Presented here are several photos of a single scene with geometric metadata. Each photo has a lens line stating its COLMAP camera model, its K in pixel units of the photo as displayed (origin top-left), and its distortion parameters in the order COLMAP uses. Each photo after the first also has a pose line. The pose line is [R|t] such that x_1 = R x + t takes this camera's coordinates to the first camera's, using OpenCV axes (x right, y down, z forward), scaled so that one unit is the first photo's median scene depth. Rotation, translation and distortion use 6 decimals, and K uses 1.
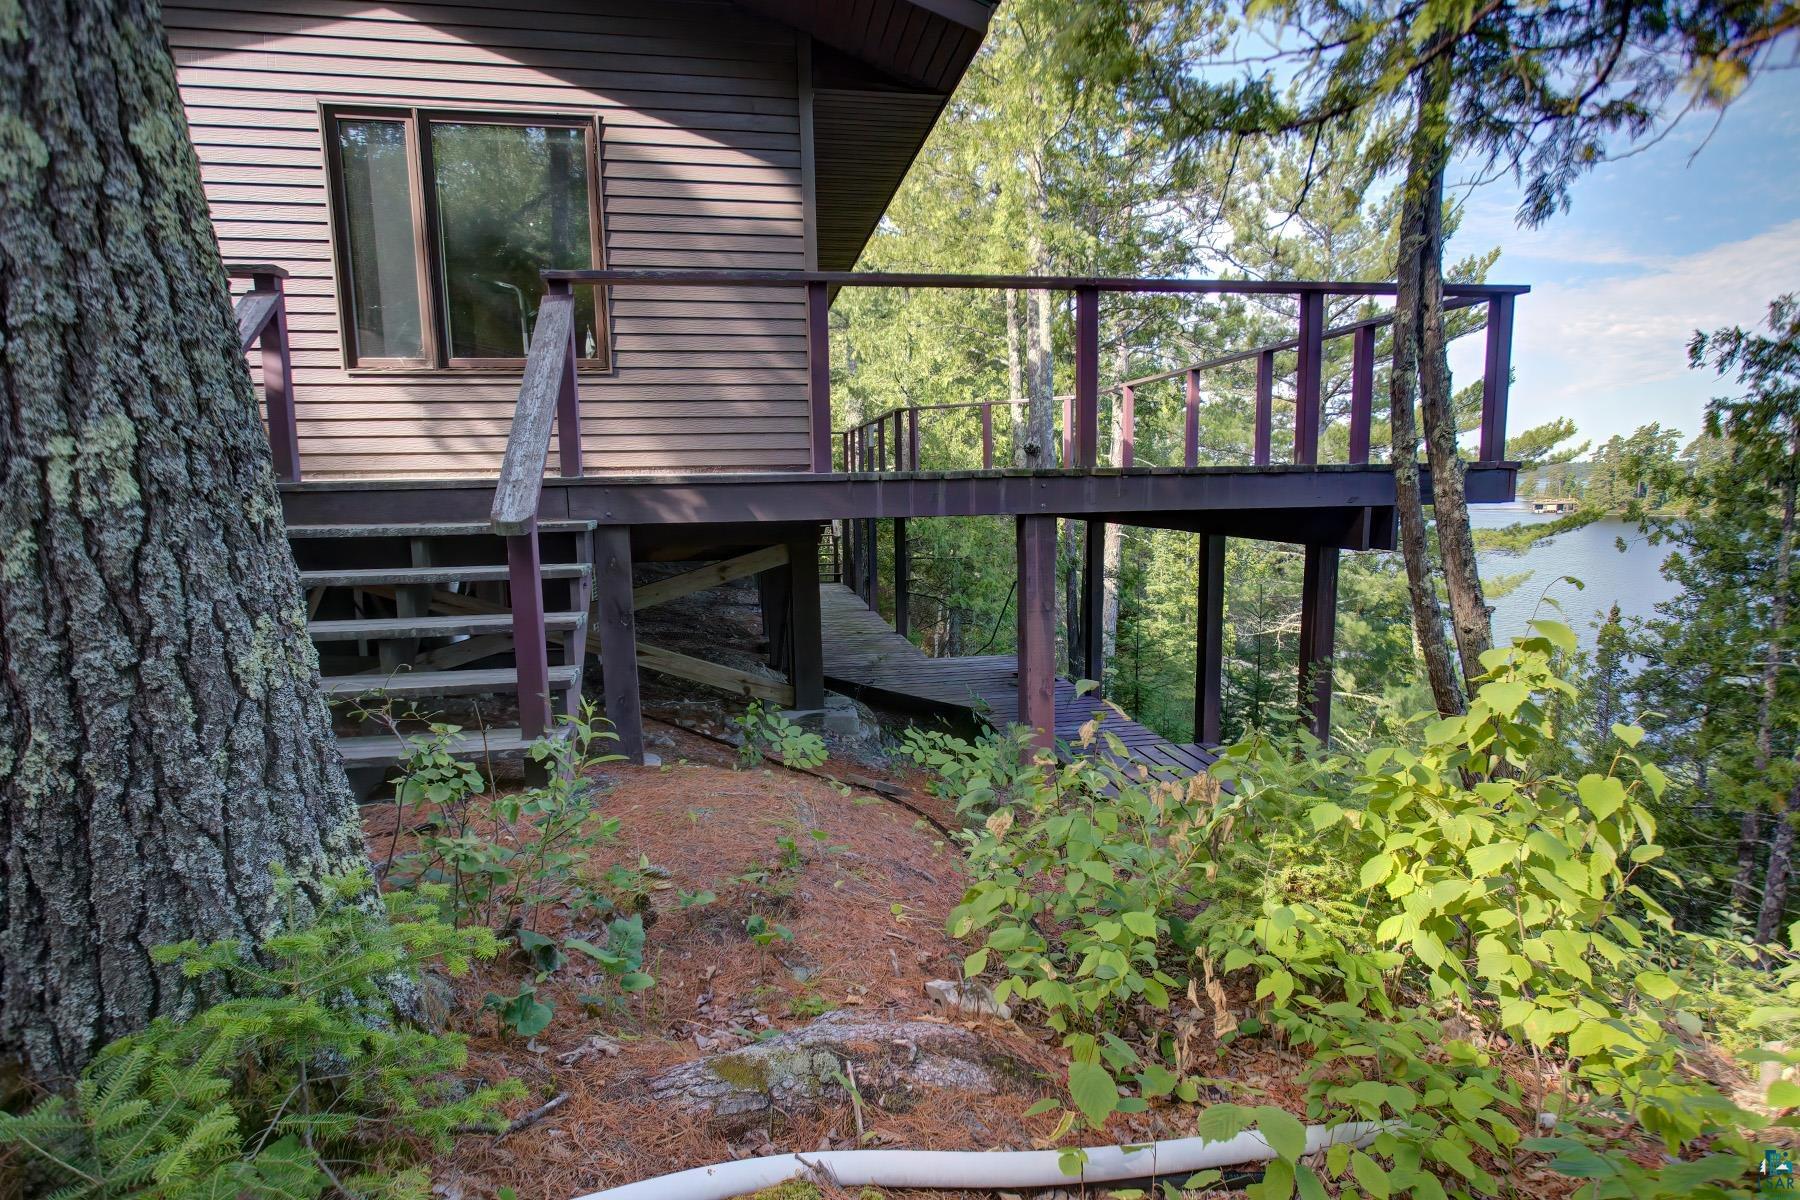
lens RADIAL K [[991.0, 0, 904.1], [0, 991.0, 637.0], [0, 0, 1]] dist [-0.027404, 0.000310]
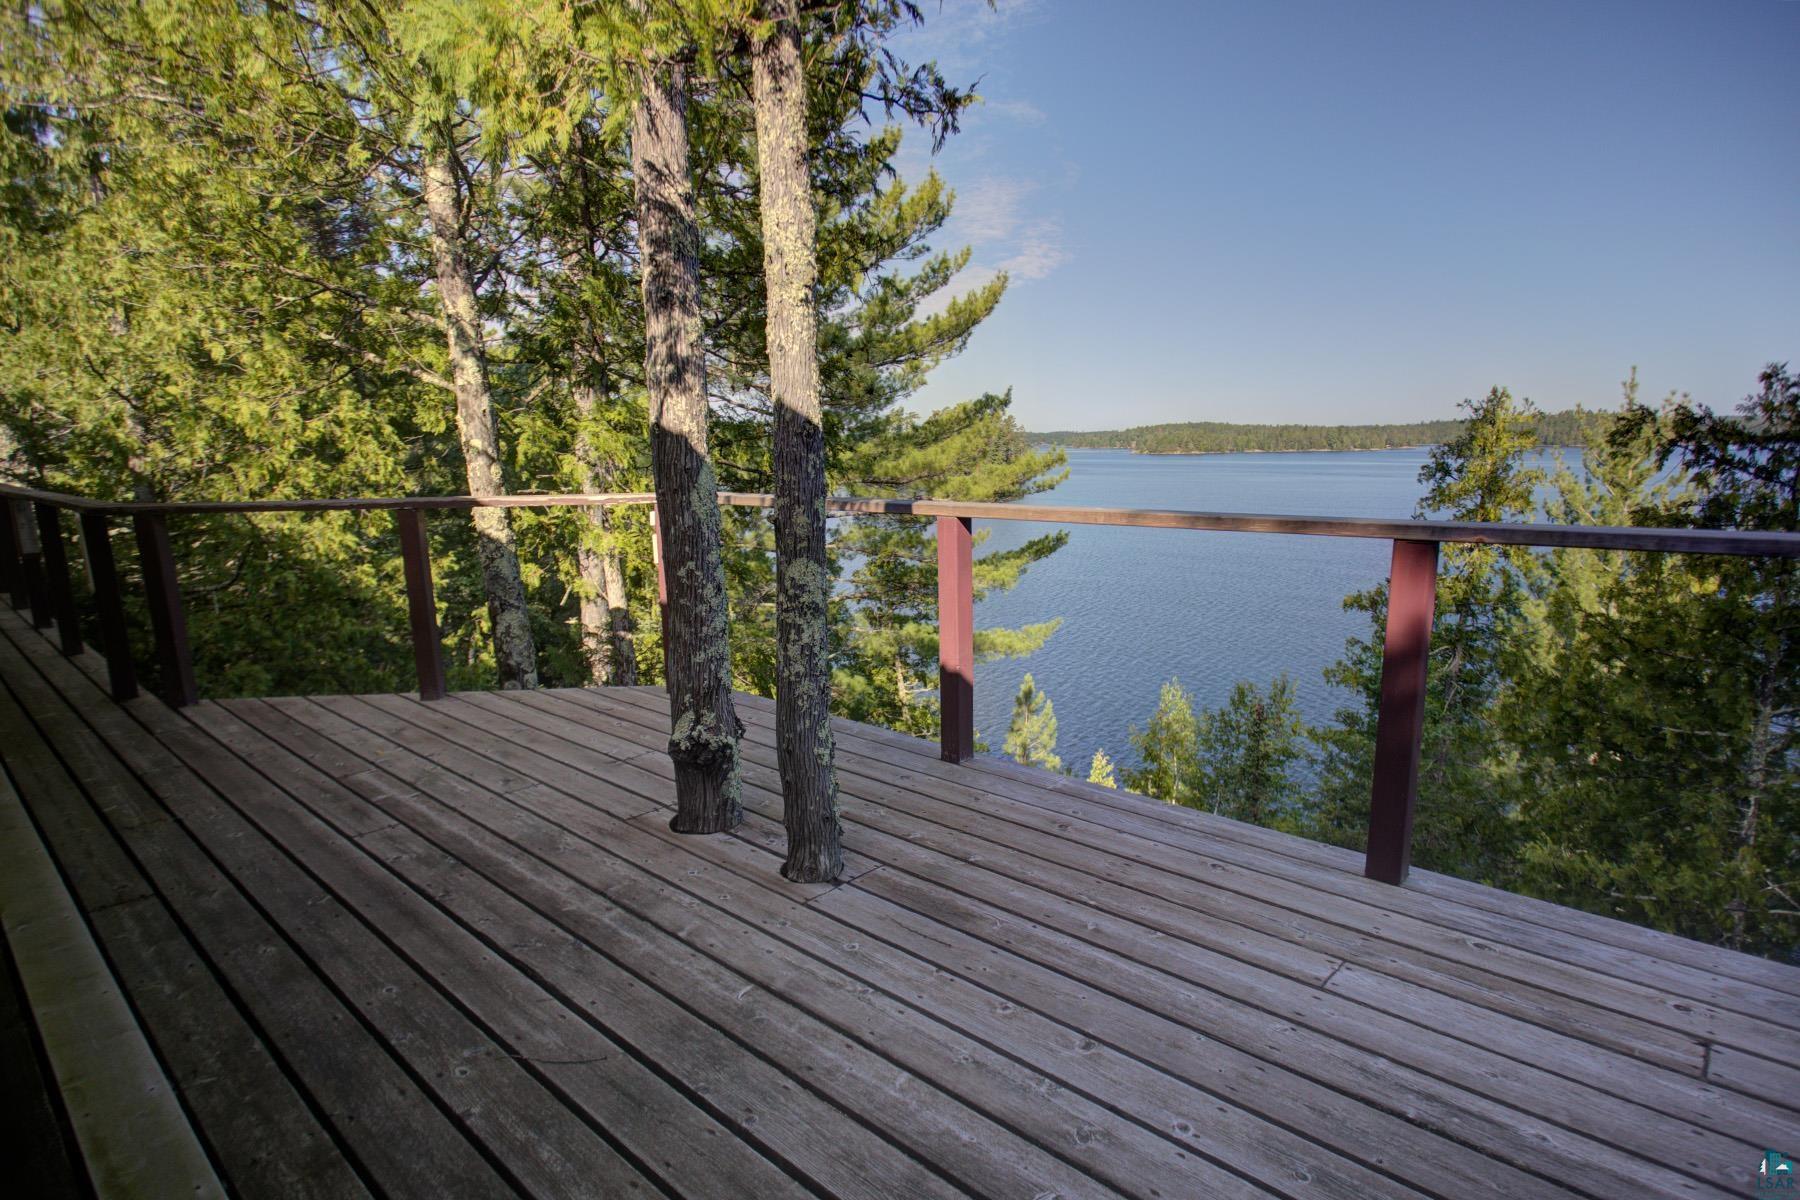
lens RADIAL K [[991.0, 0, 904.1], [0, 991.0, 637.0], [0, 0, 1]] dist [-0.027404, 0.000310]
pose [[0.805473, -0.104028, 0.583430, 0.014398], [0.093265, 0.994457, 0.048557, -0.129514], [-0.585247, 0.015302, 0.810710, 0.422667]]
